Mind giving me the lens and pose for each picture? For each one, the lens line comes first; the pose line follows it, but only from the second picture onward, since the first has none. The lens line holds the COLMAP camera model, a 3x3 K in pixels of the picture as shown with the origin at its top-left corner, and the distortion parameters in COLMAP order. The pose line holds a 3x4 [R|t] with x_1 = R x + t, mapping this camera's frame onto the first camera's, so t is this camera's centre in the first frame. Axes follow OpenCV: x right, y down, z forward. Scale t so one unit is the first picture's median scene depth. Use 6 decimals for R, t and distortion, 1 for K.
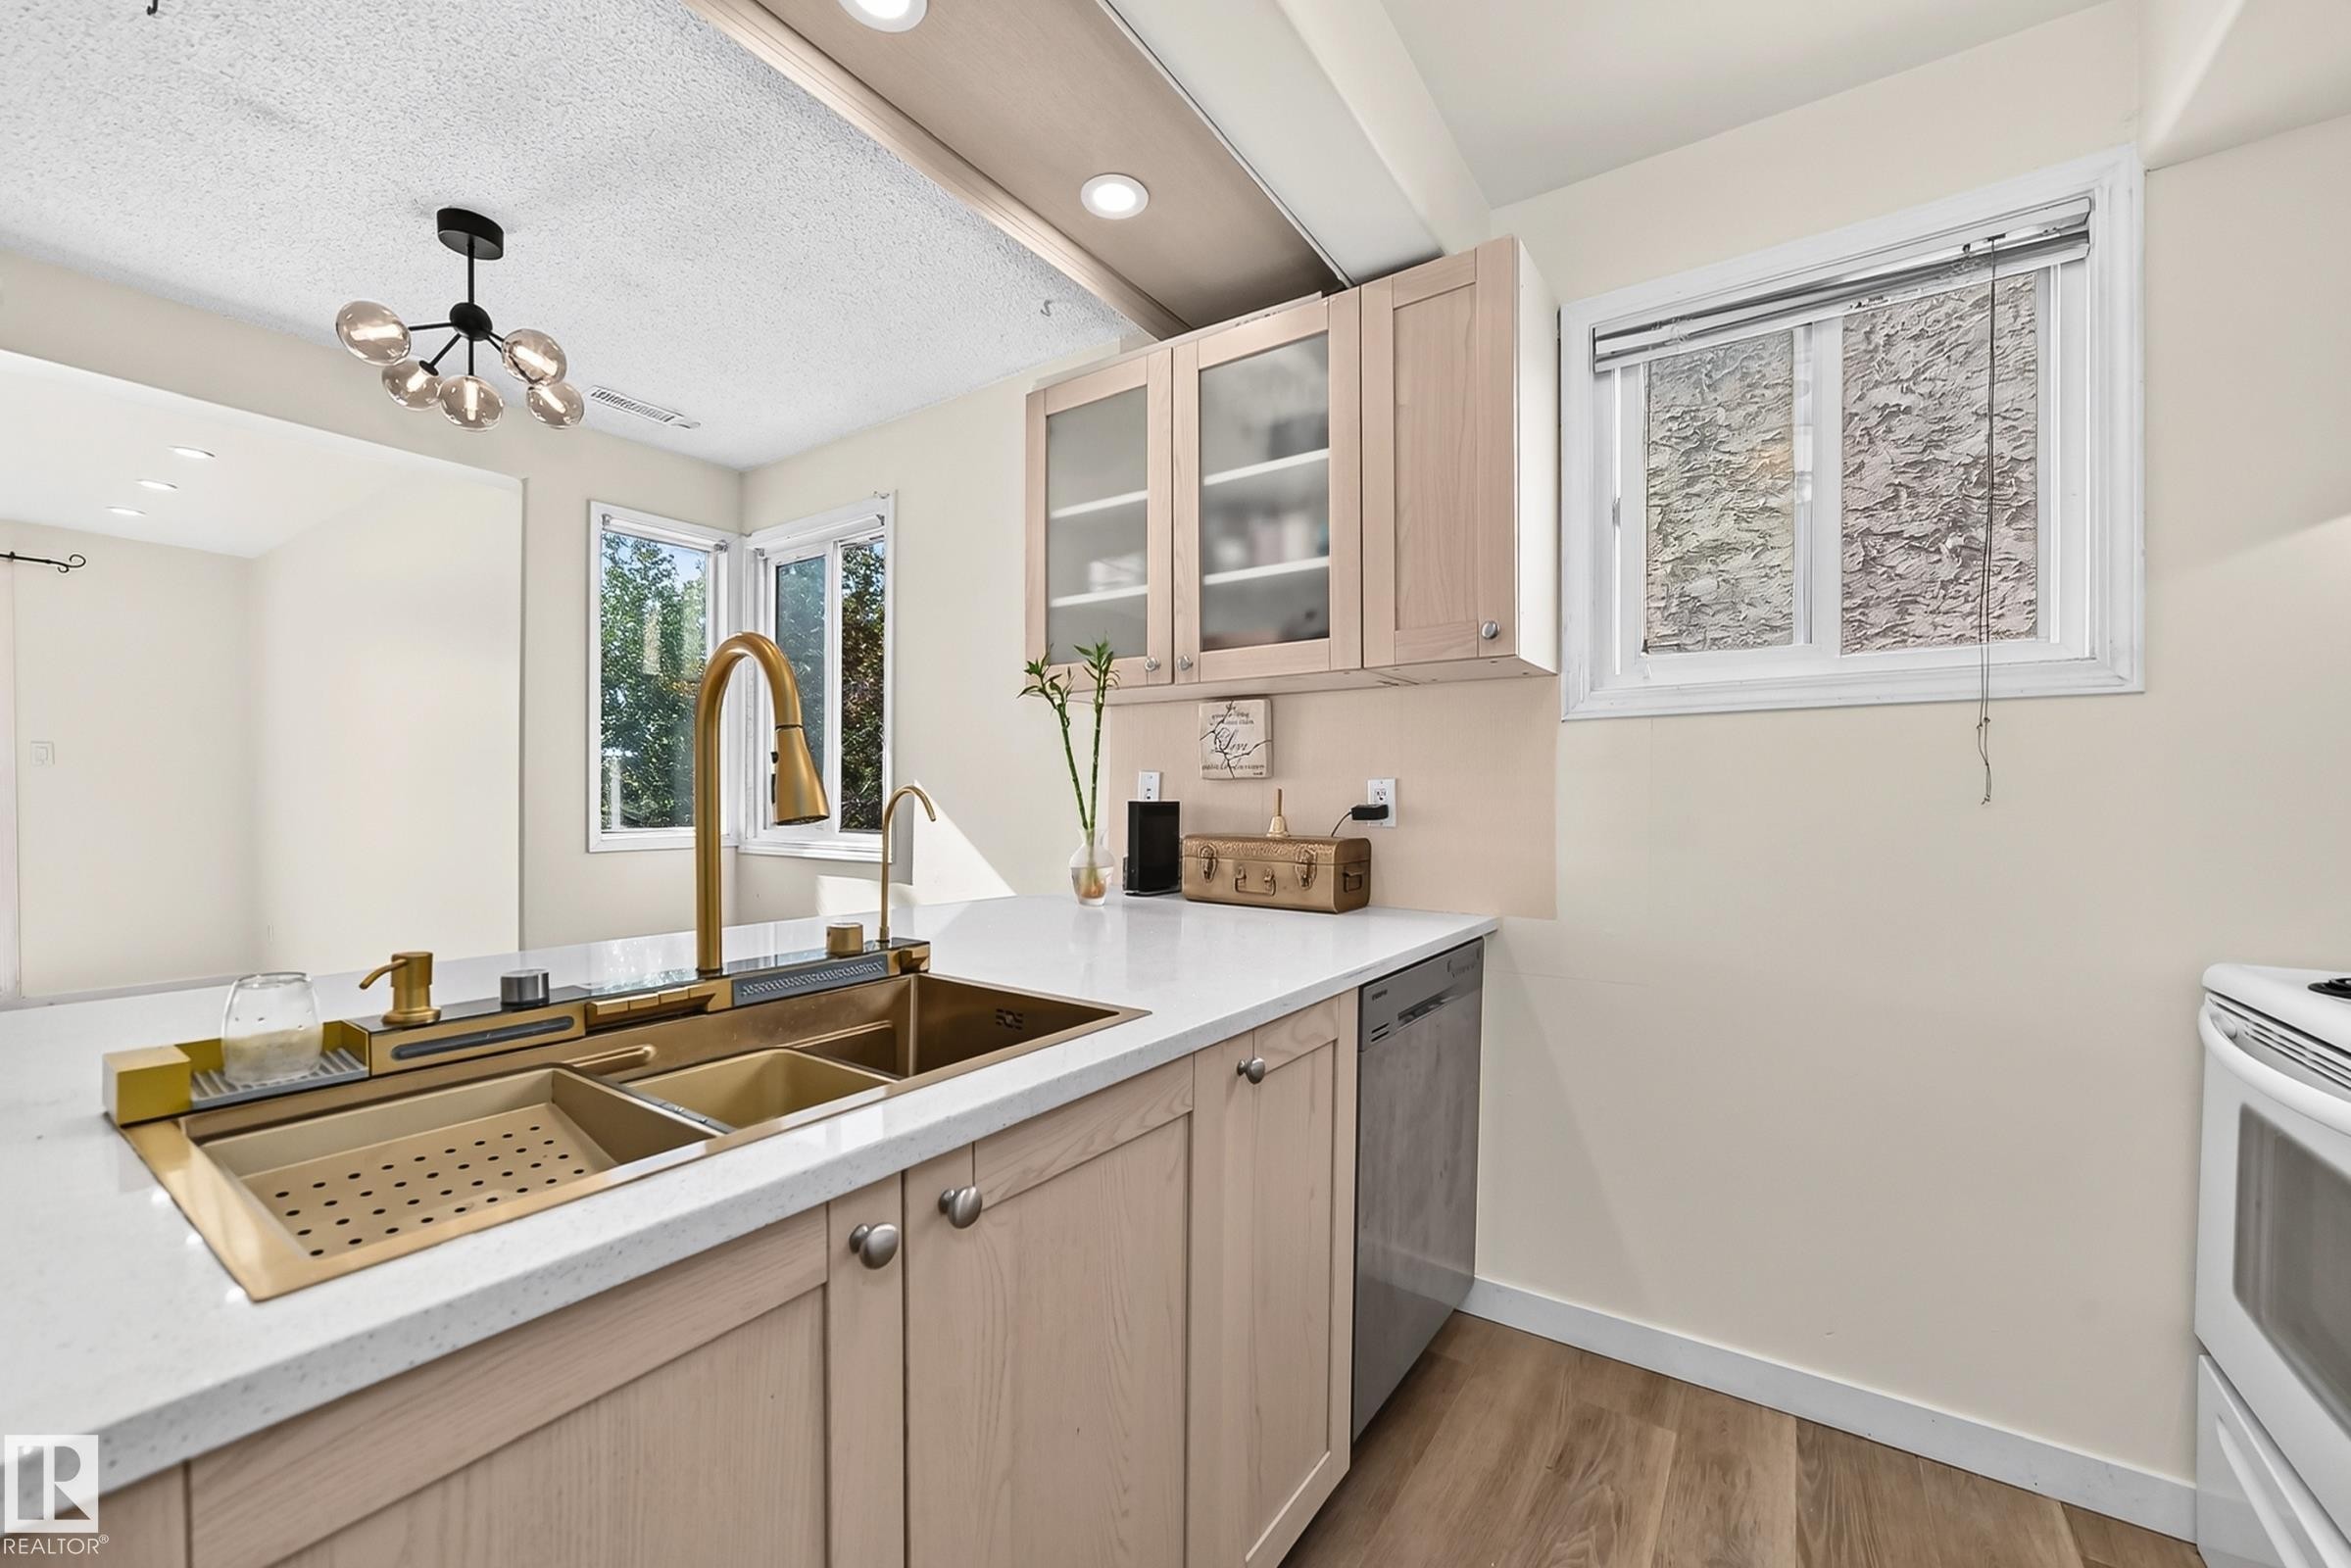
lens RADIAL K [[906.2, 0, 1189.4], [0, 906.2, 798.0], [0, 0, 1]] dist [-0.014135, 0.002267]
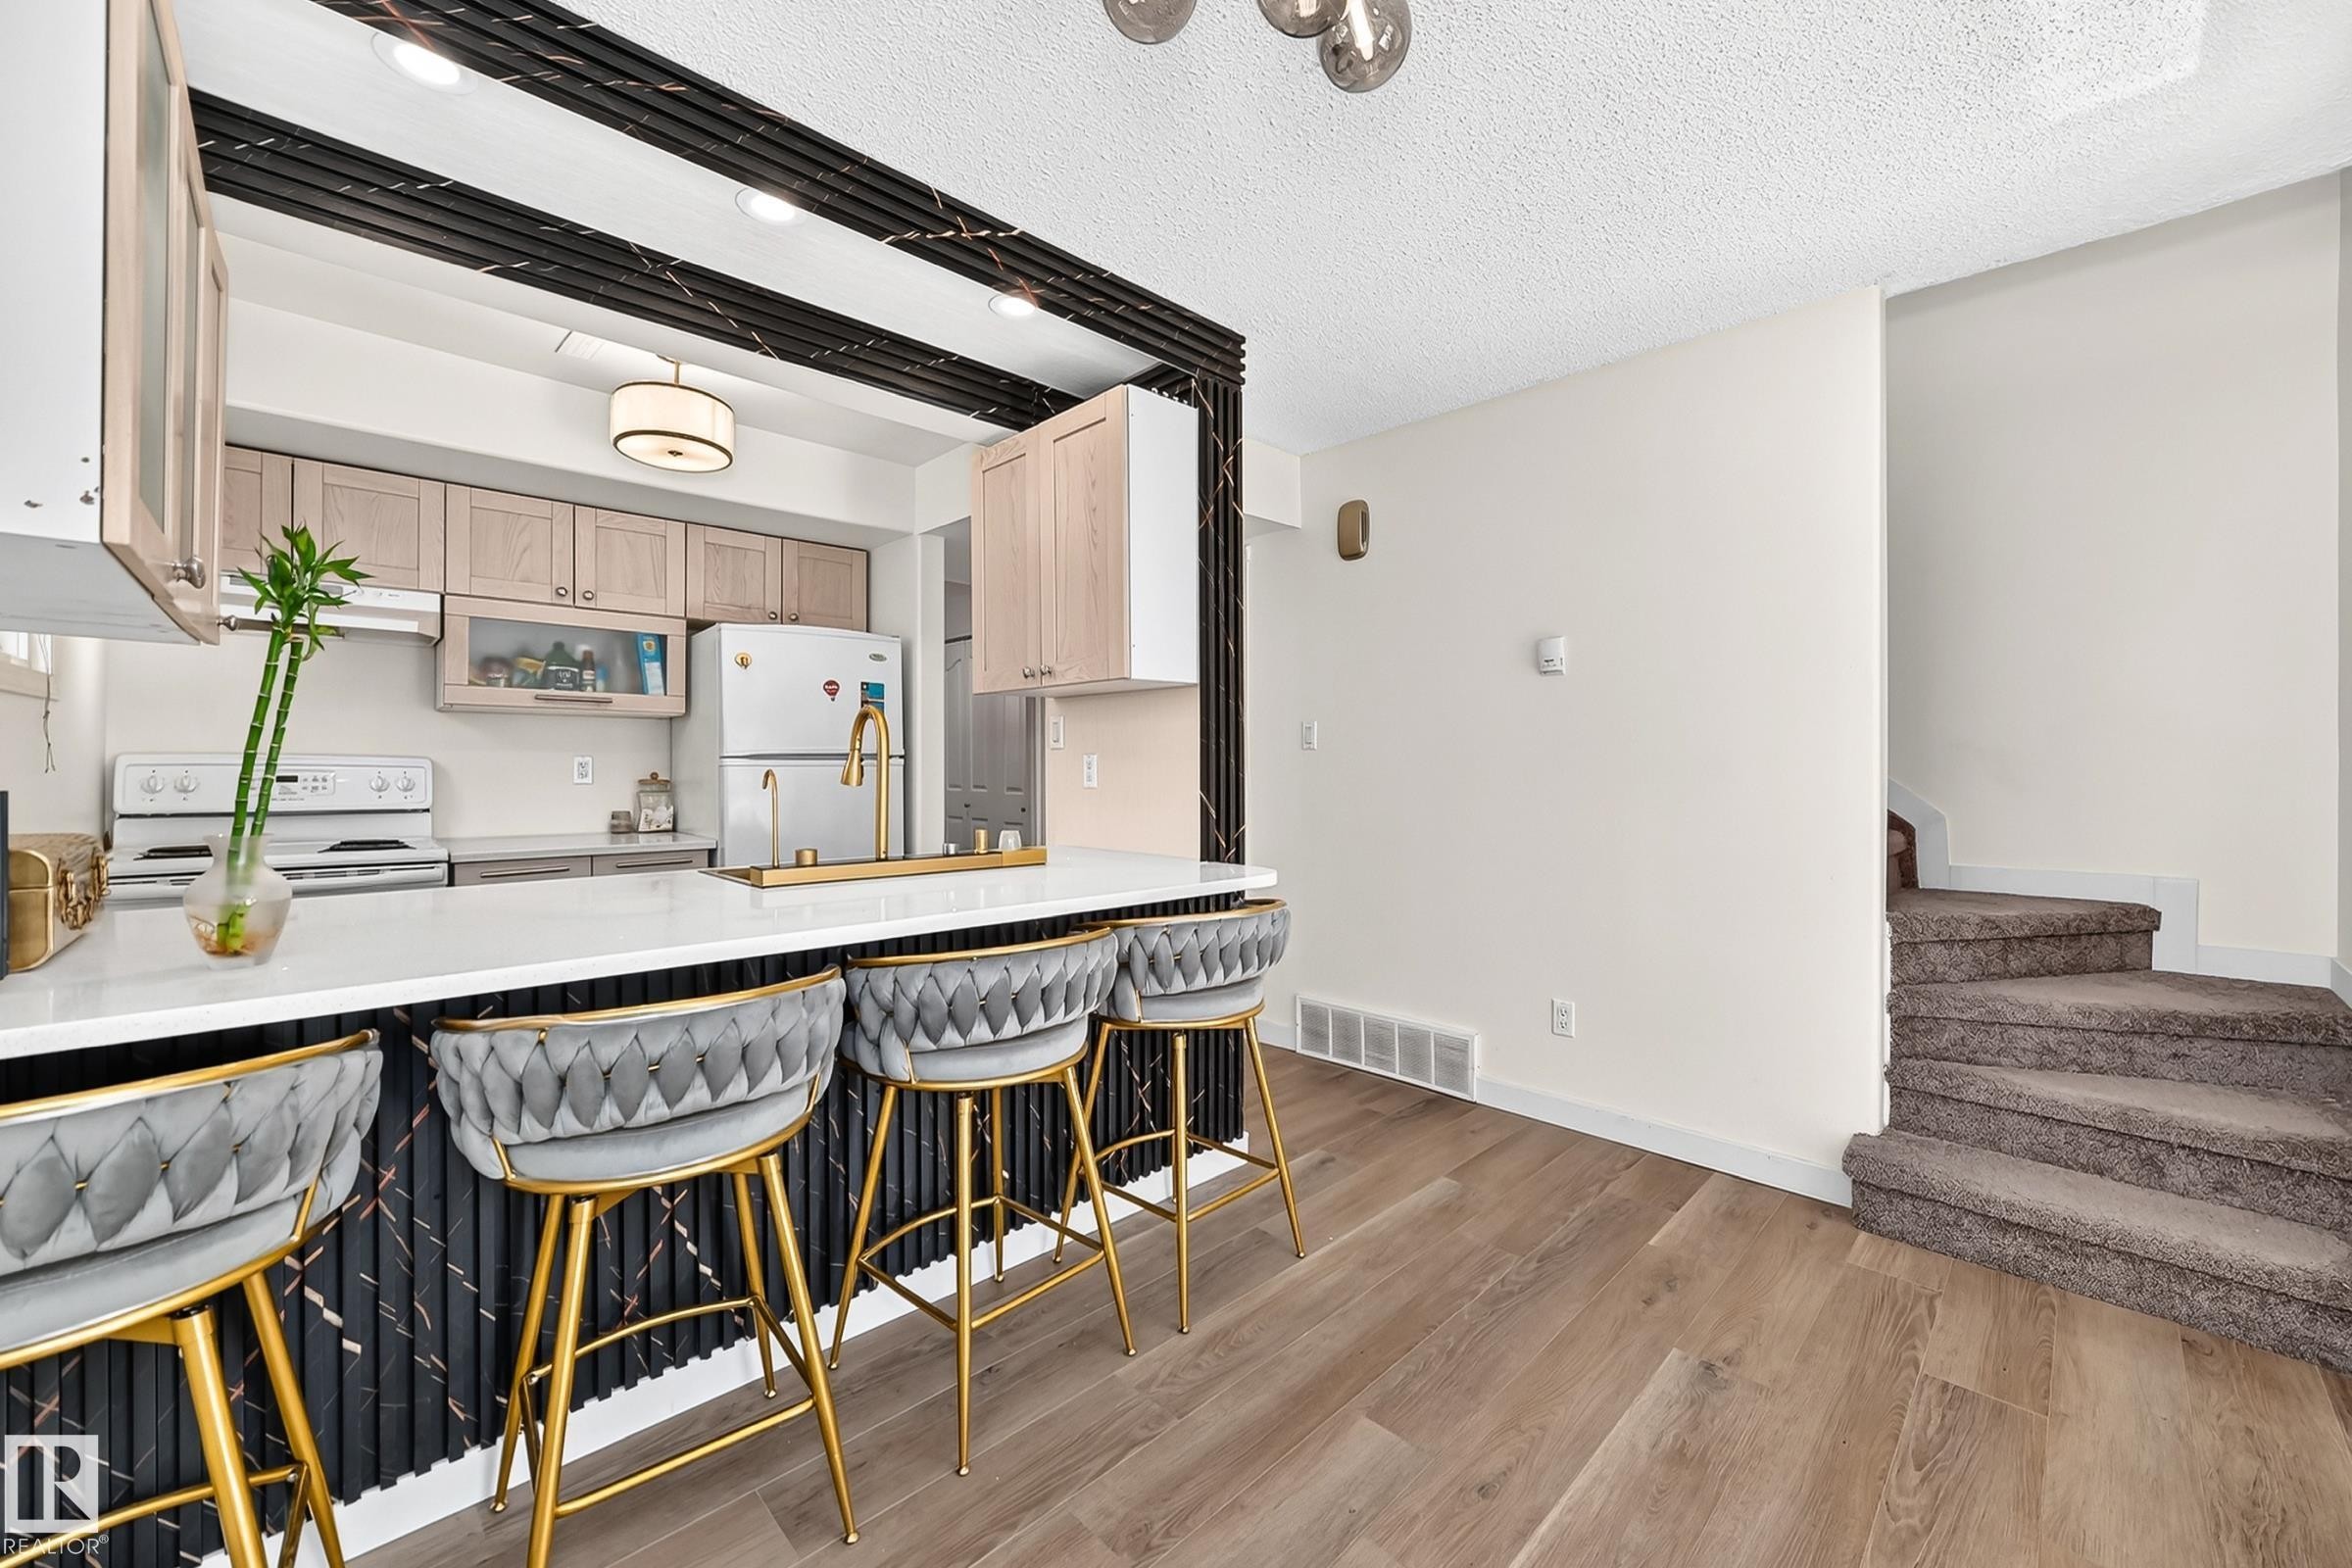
lens RADIAL K [[906.6, 0, 1176.9], [0, 906.6, 764.2], [0, 0, 1]] dist [-0.014135, 0.002267]
pose [[-0.978305, -0.011775, 0.206834, -1.007778], [-0.011816, 0.999930, 0.001038, -0.026205], [-0.206831, -0.001429, -0.978376, 1.811790]]
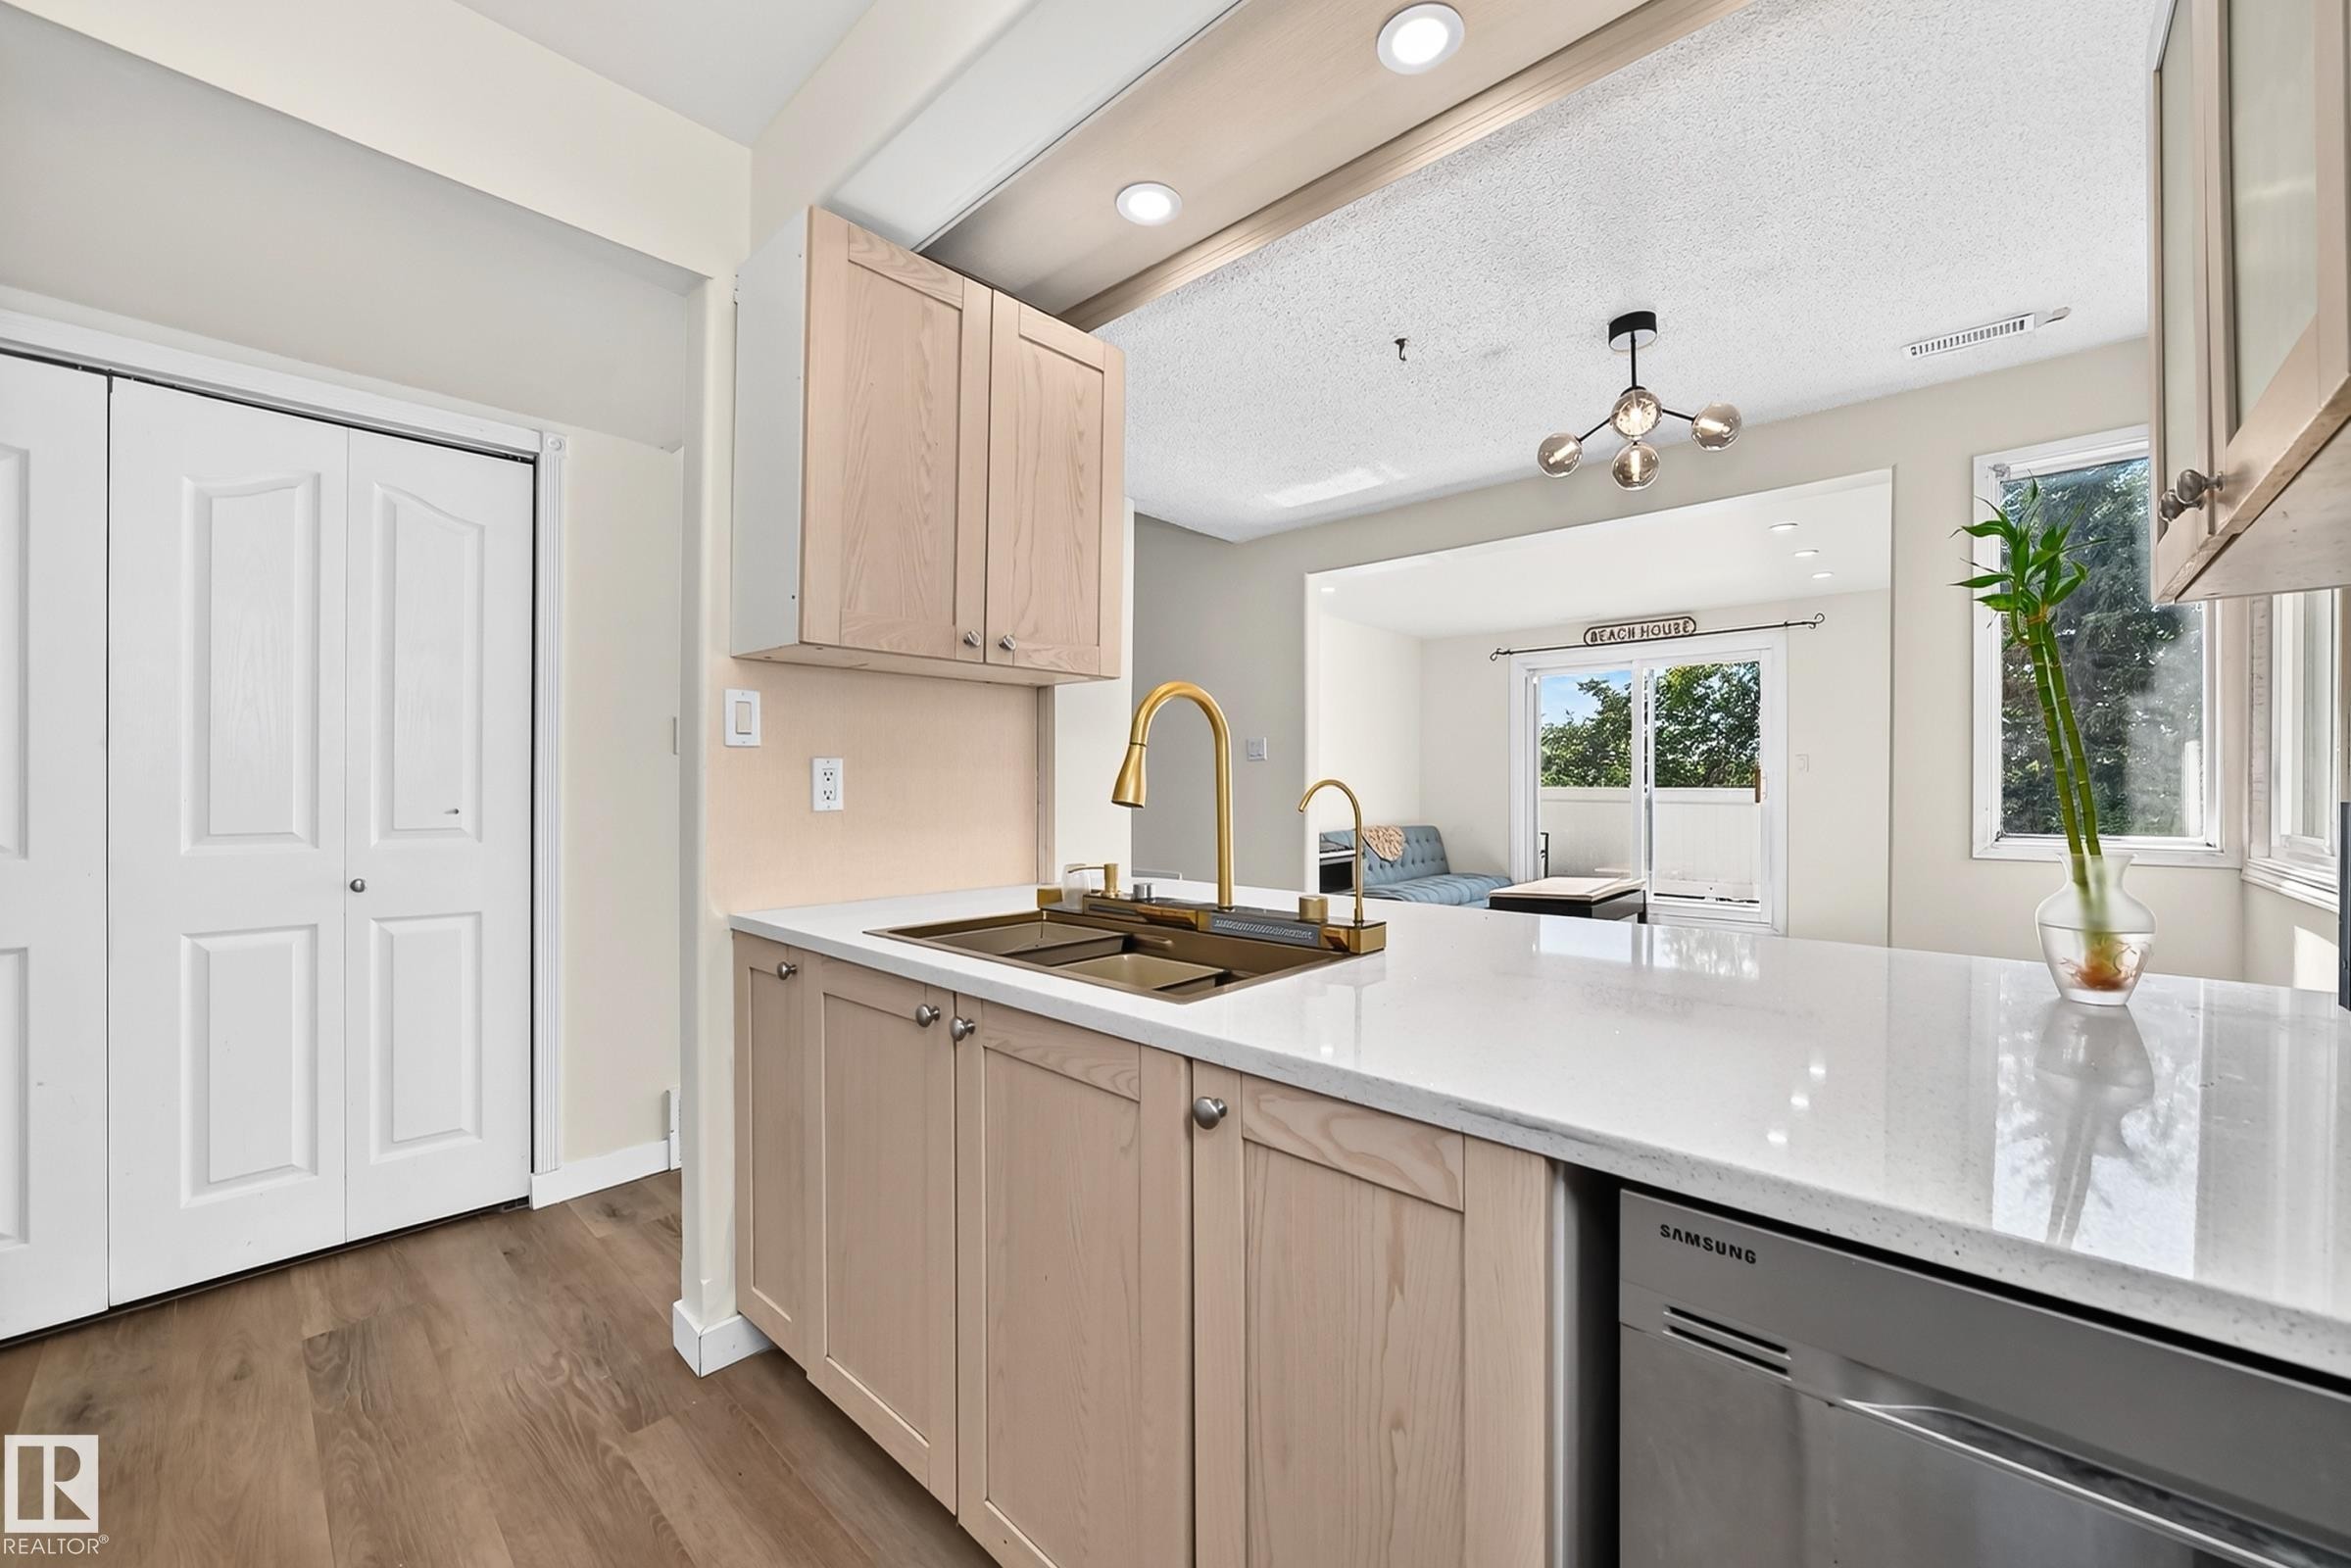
lens RADIAL K [[906.2, 0, 1177.5], [0, 906.2, 780.9], [0, 0, 1]] dist [-0.014135, 0.002267]
pose [[-0.155491, -0.015291, -0.987719, 0.600686], [-0.004450, 0.999881, -0.014778, 0.001707], [0.987827, 0.002097, -0.155541, 0.718219]]
